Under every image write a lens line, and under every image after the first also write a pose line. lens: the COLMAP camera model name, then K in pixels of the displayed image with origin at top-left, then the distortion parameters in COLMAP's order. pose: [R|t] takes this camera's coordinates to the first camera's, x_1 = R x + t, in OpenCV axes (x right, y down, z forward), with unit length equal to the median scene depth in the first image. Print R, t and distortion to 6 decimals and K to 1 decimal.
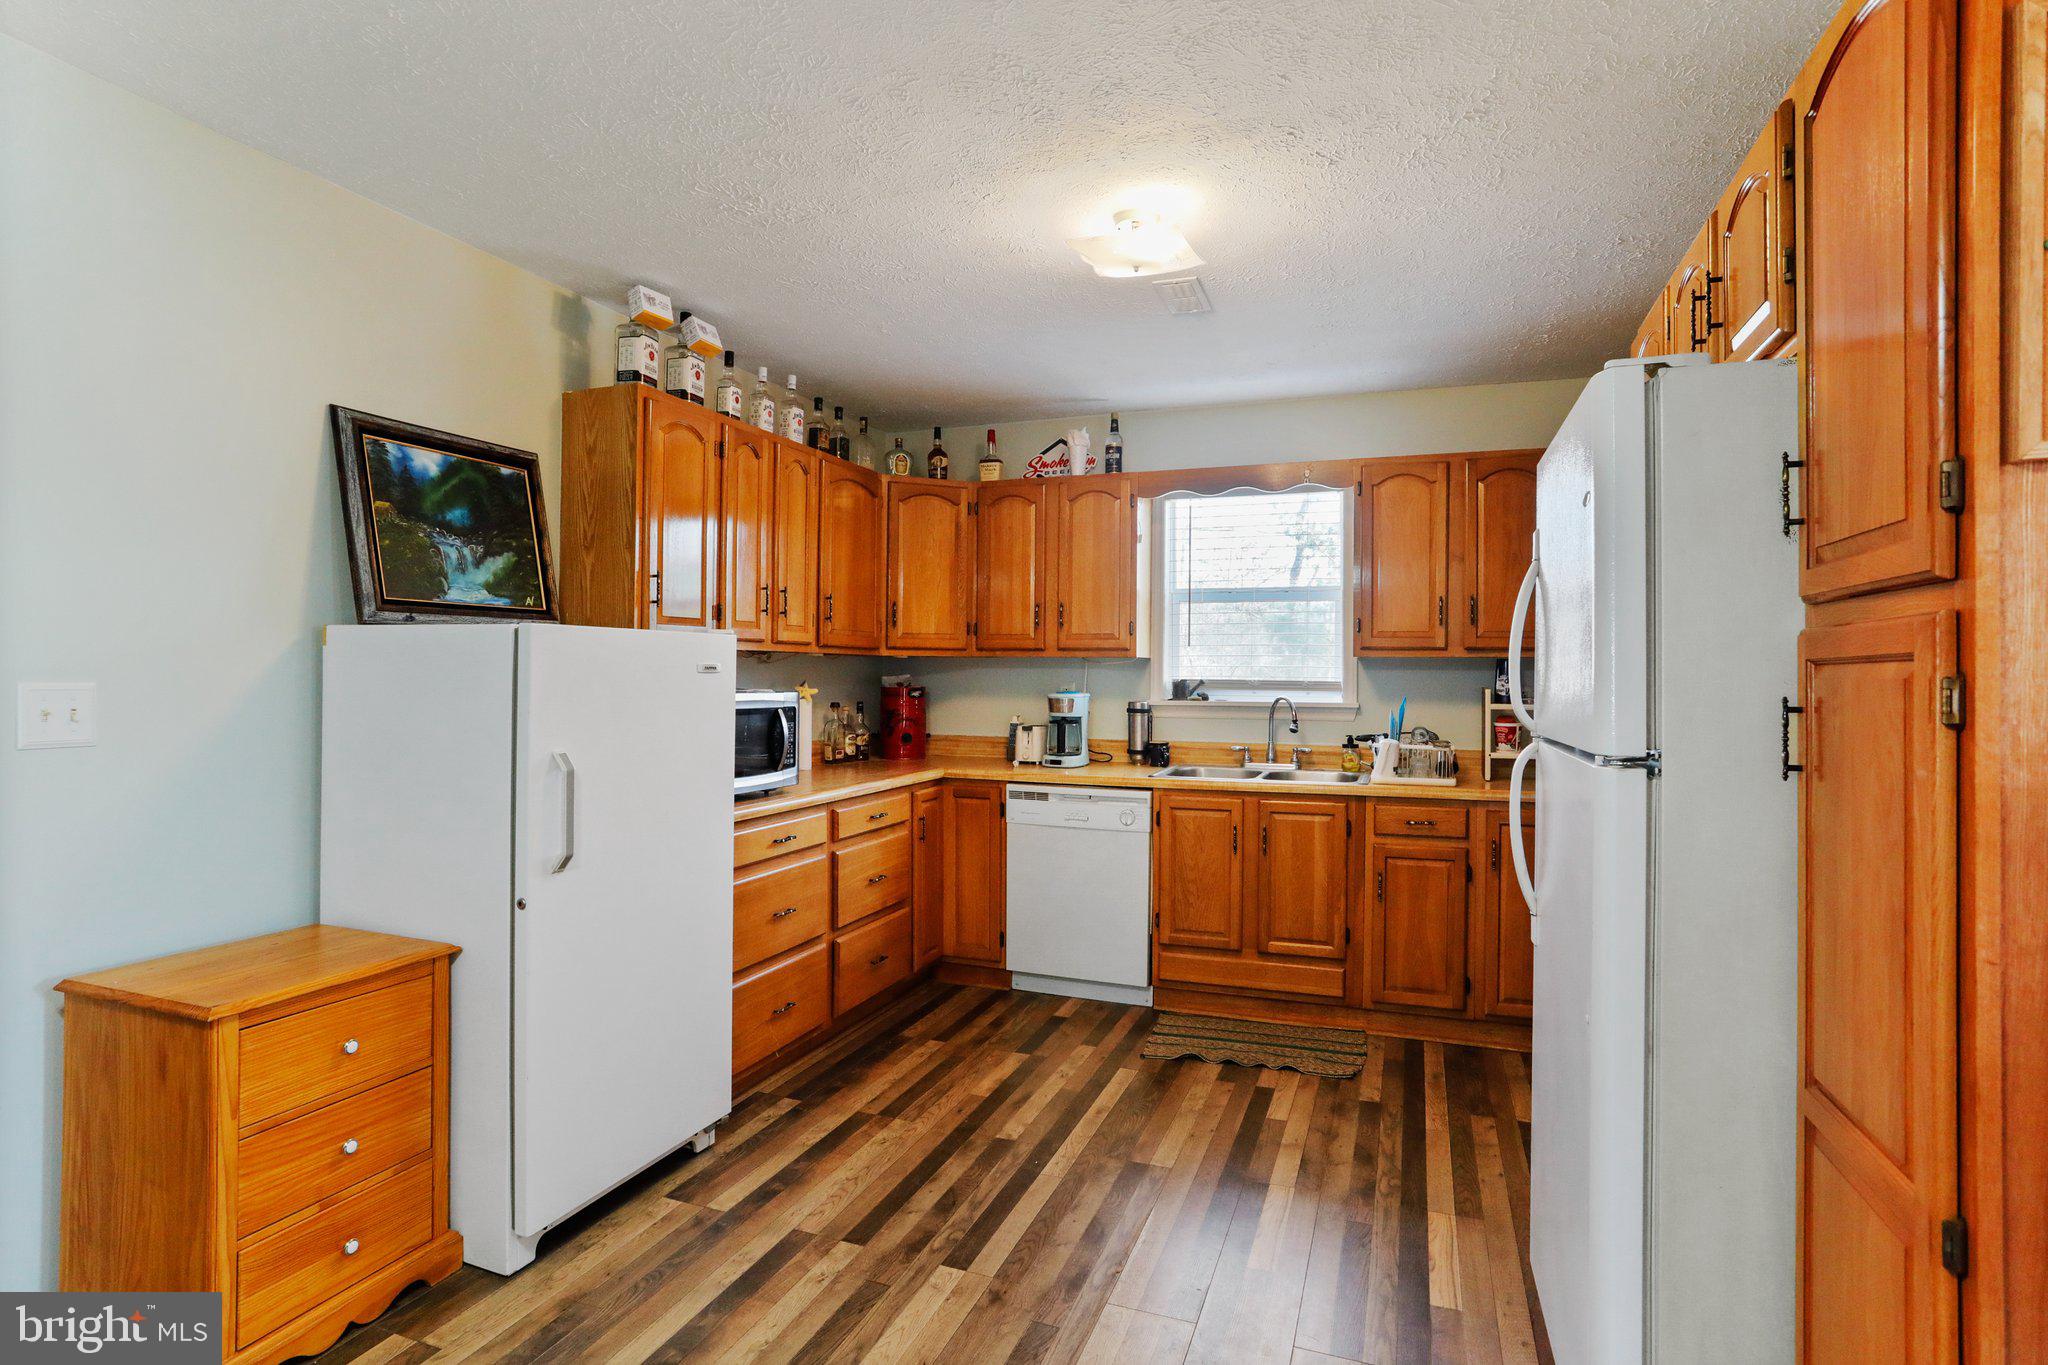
lens RADIAL K [[1084.9, 0, 1085.4], [0, 1084.9, 685.0], [0, 0, 1]] dist [-0.002216, 0.000167]
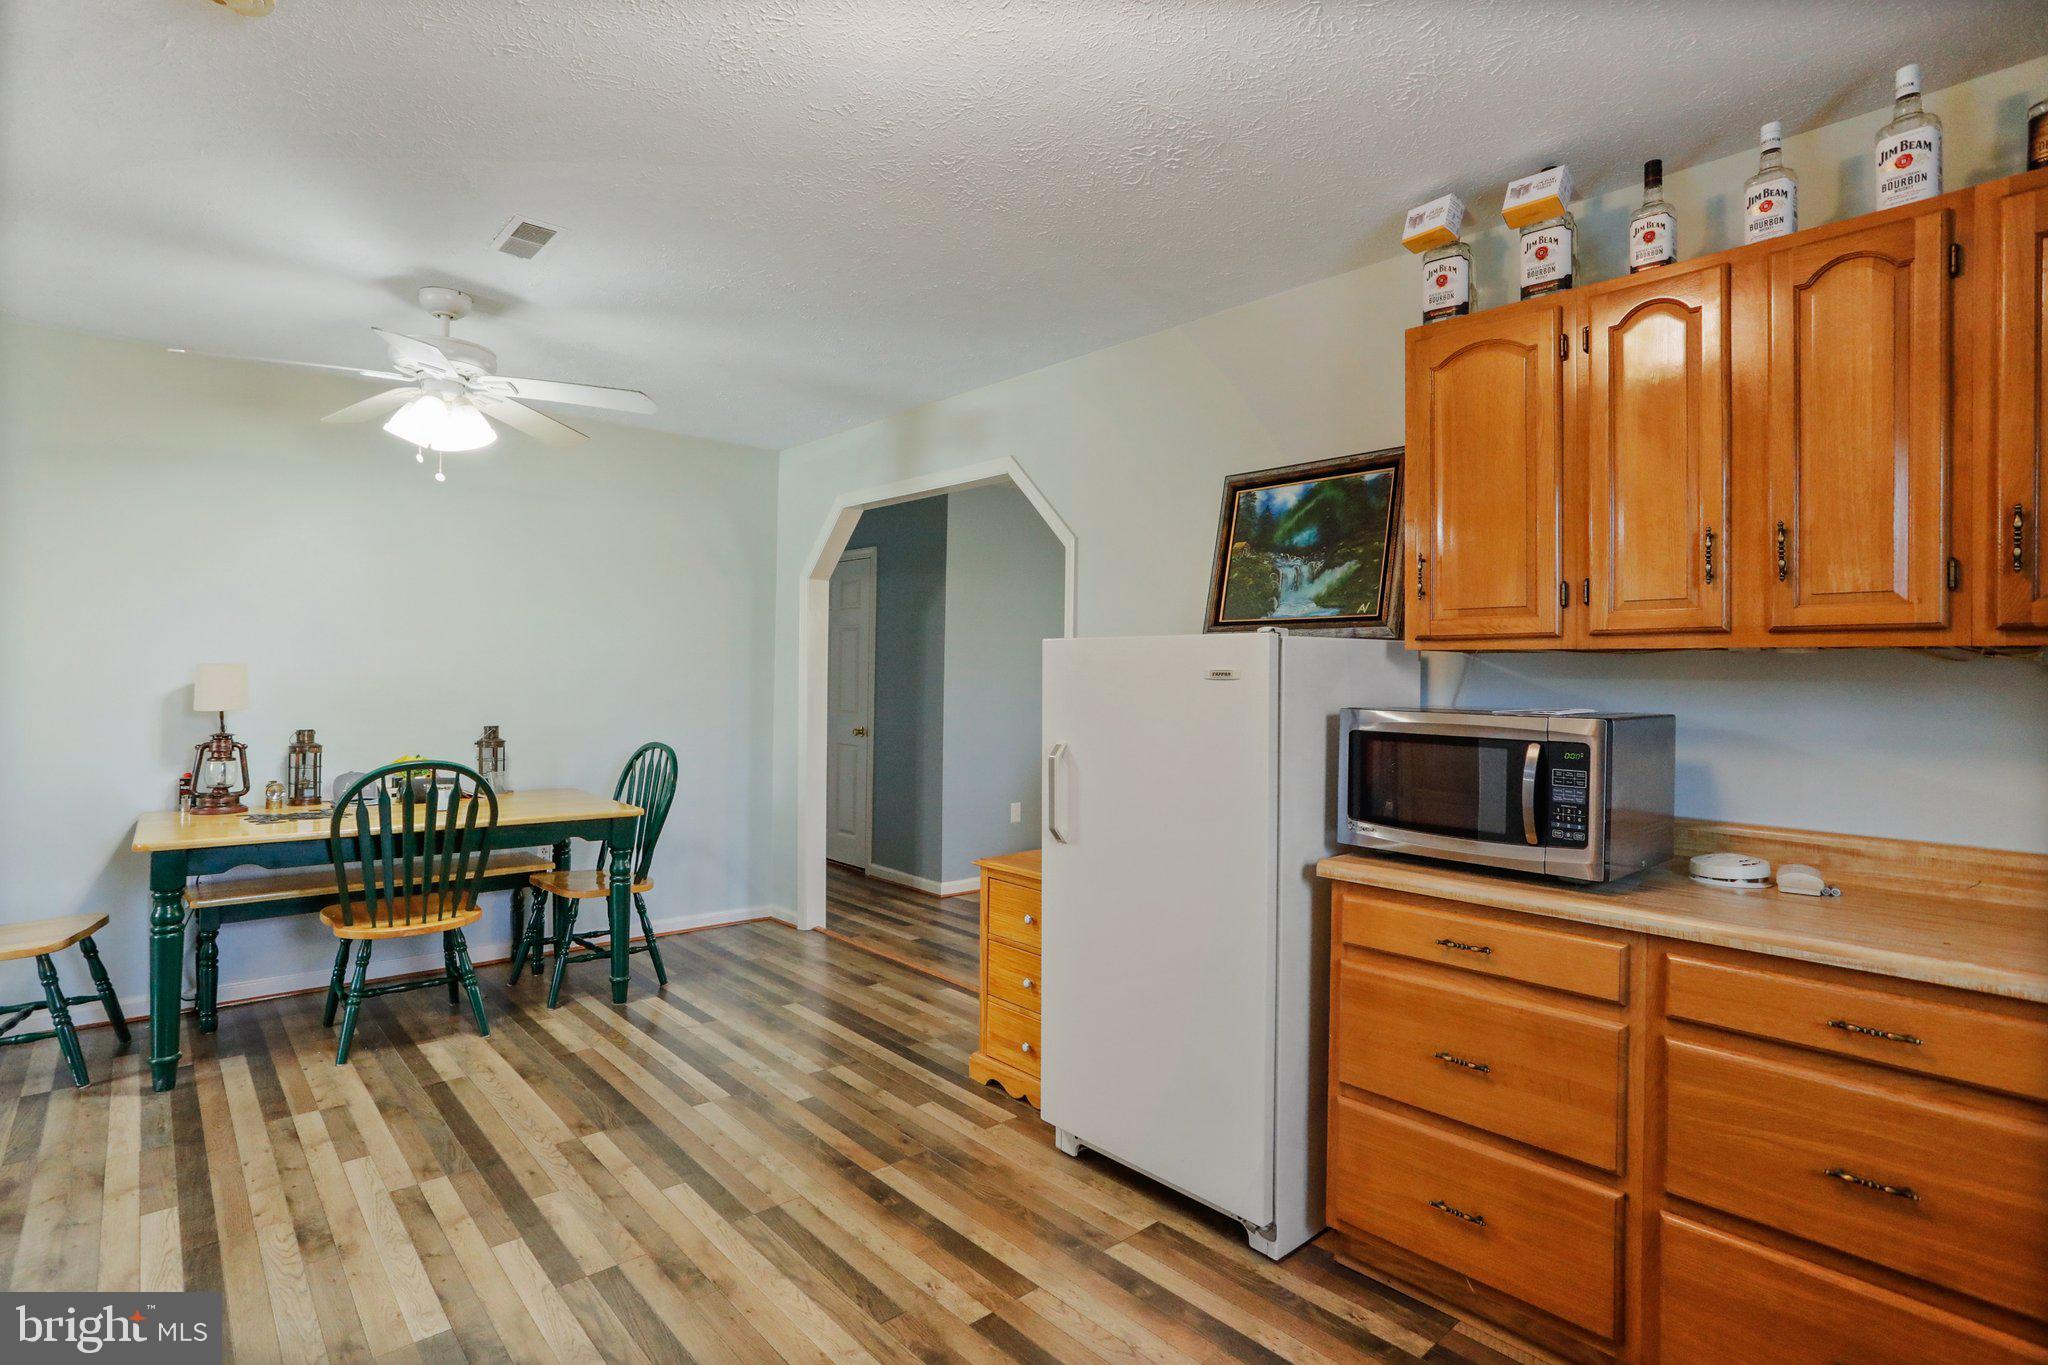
lens RADIAL K [[1029.3, 0, 1034.2], [0, 1029.3, 669.1], [0, 0, 1]] dist [-0.002005, 0.000640]
pose [[-0.507344, -0.019290, -0.861527, 0.445777], [-0.027468, 0.999603, -0.006206, -0.010477], [0.861305, 0.020516, -0.507673, 1.300383]]
